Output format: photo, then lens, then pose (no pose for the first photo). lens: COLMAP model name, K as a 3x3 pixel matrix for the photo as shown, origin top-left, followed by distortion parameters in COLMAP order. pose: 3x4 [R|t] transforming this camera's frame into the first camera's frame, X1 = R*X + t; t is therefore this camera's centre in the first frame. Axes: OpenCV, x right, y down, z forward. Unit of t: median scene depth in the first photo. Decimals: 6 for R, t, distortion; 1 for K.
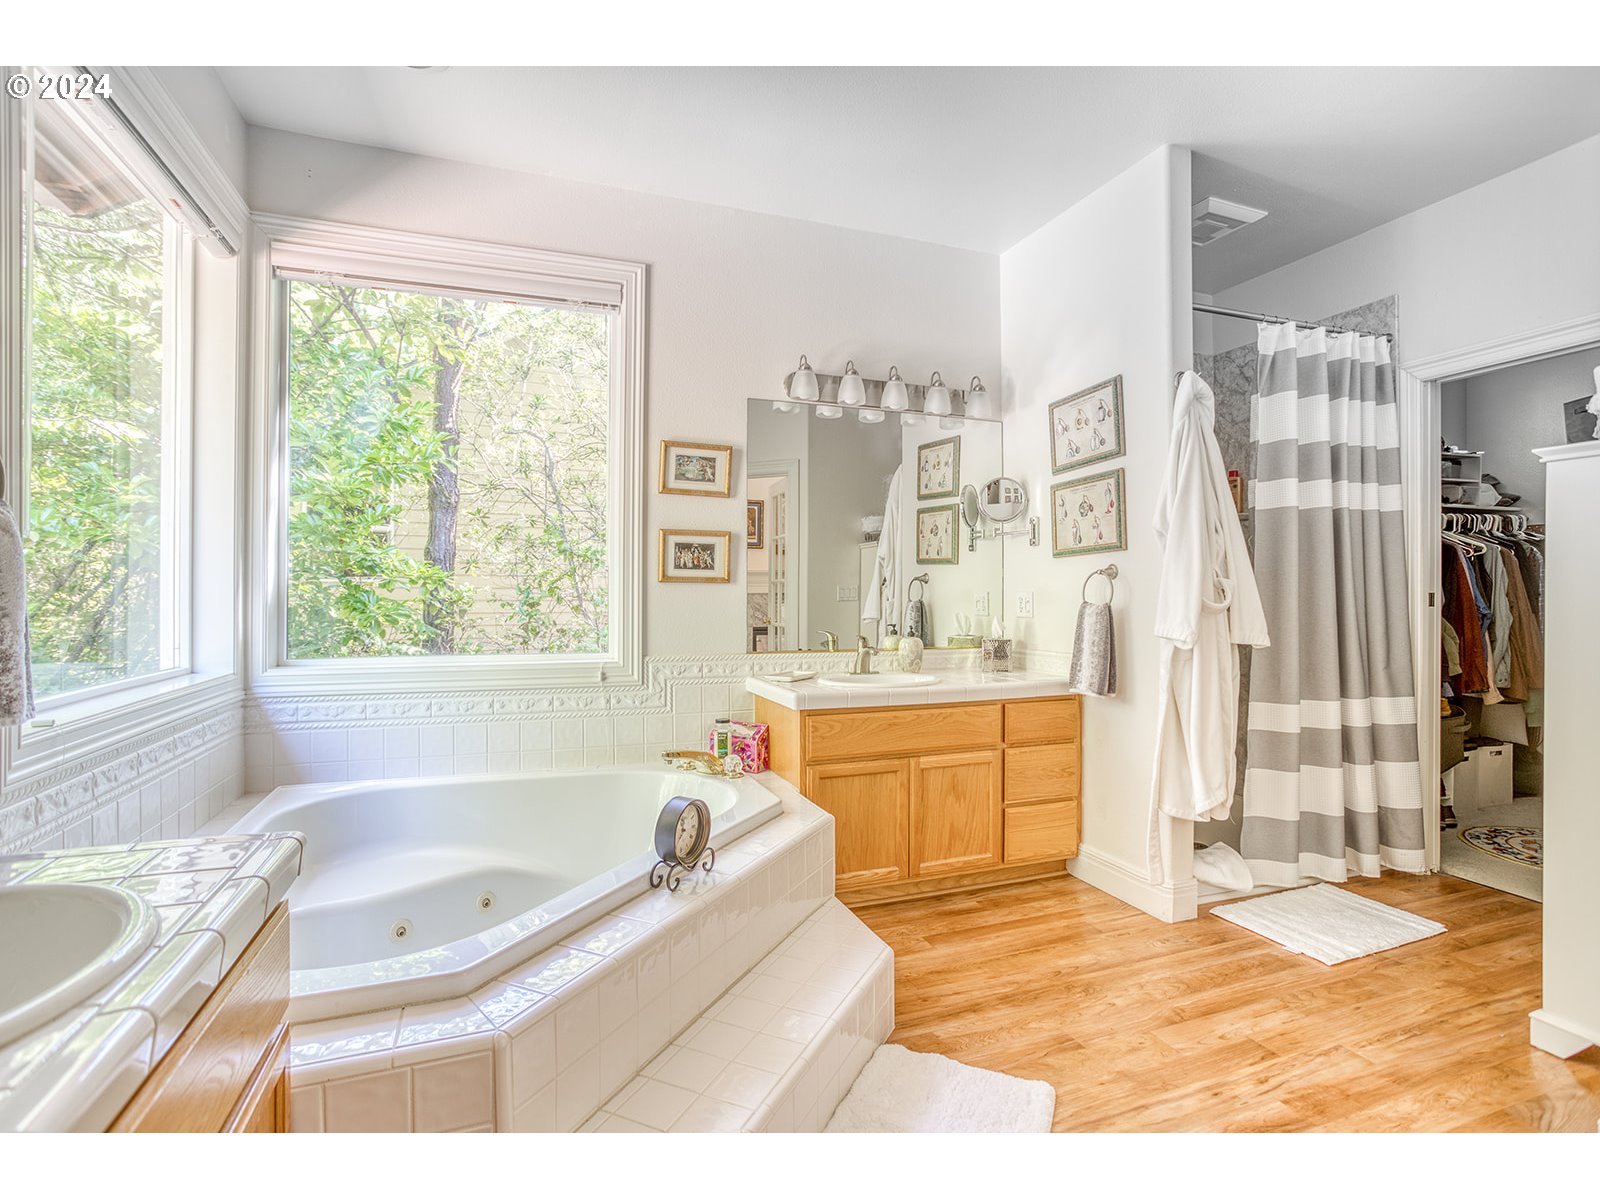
lens RADIAL K [[791.4, 0, 806.7], [0, 791.4, 593.1], [0, 0, 1]] dist [-0.039285, 0.021475]
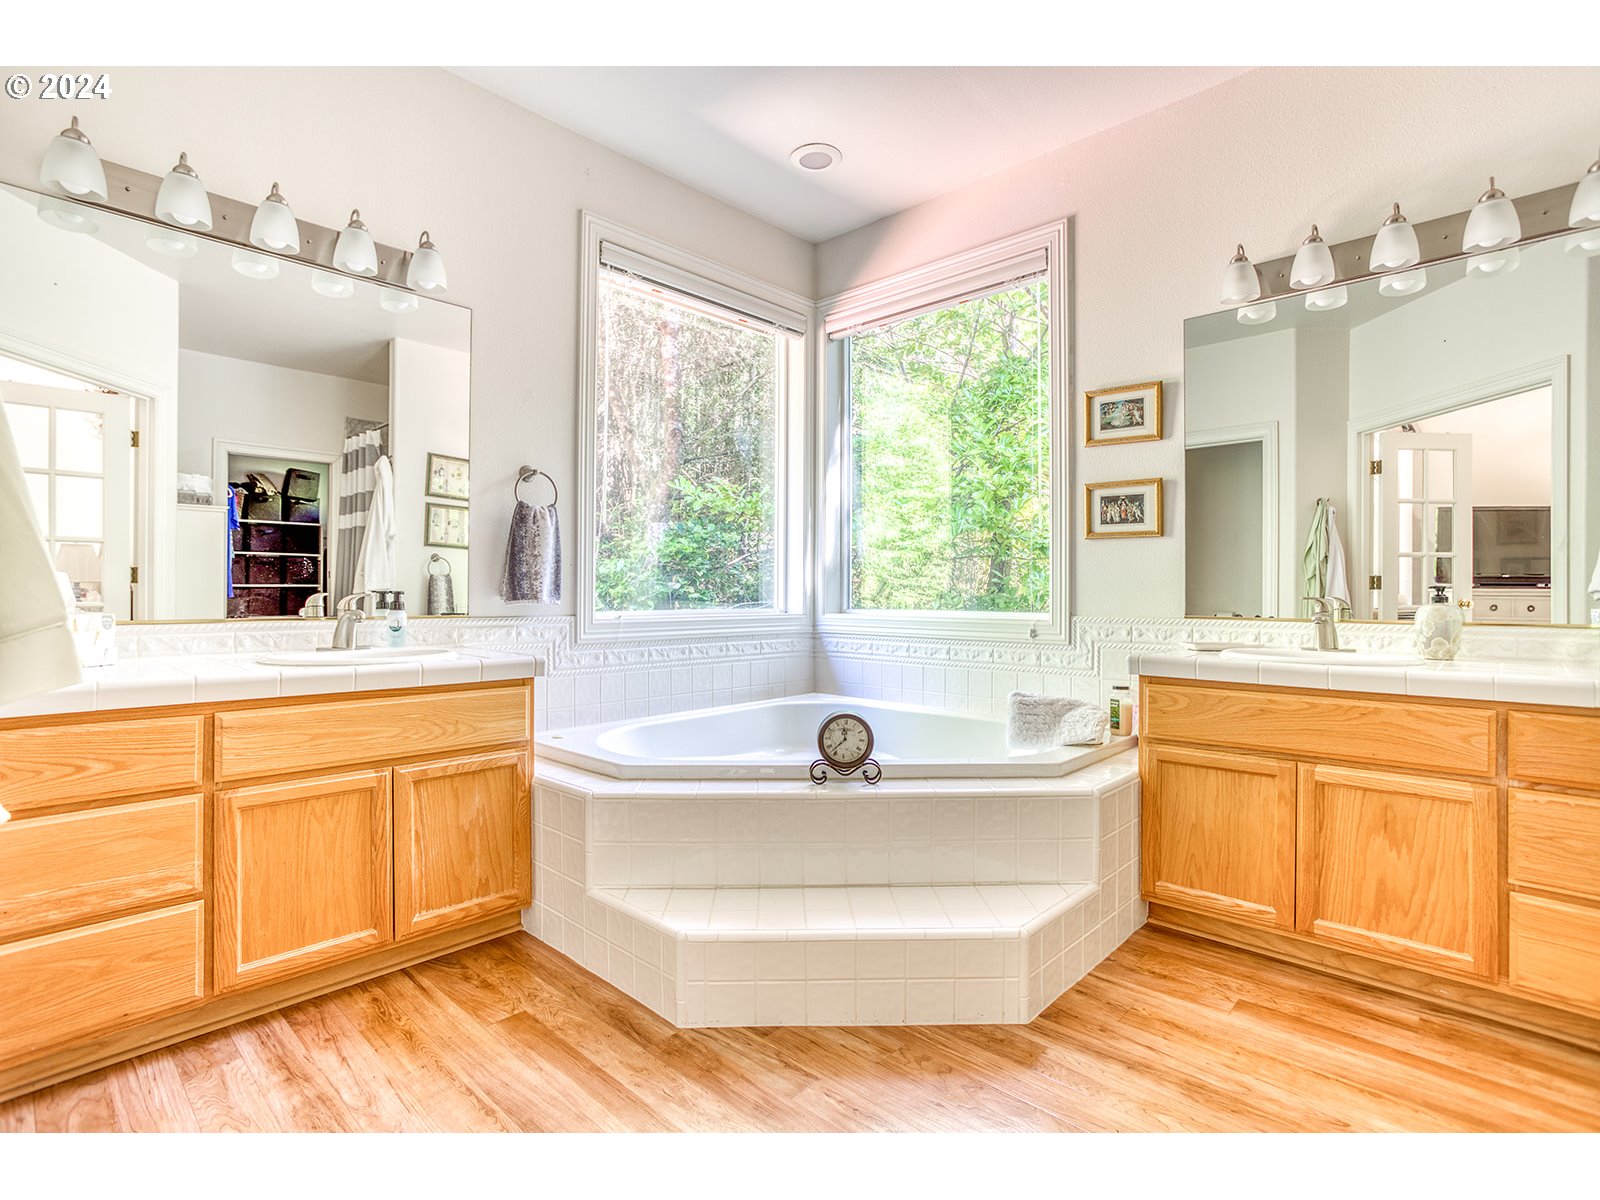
lens RADIAL K [[791.4, 0, 796.5], [0, 791.4, 594.4], [0, 0, 1]] dist [-0.039285, 0.021475]
pose [[0.429237, -0.001166, -0.903191, 0.546074], [-0.003308, 0.999990, -0.002863, 0.058691], [0.903186, 0.004216, 0.429229, 0.279409]]
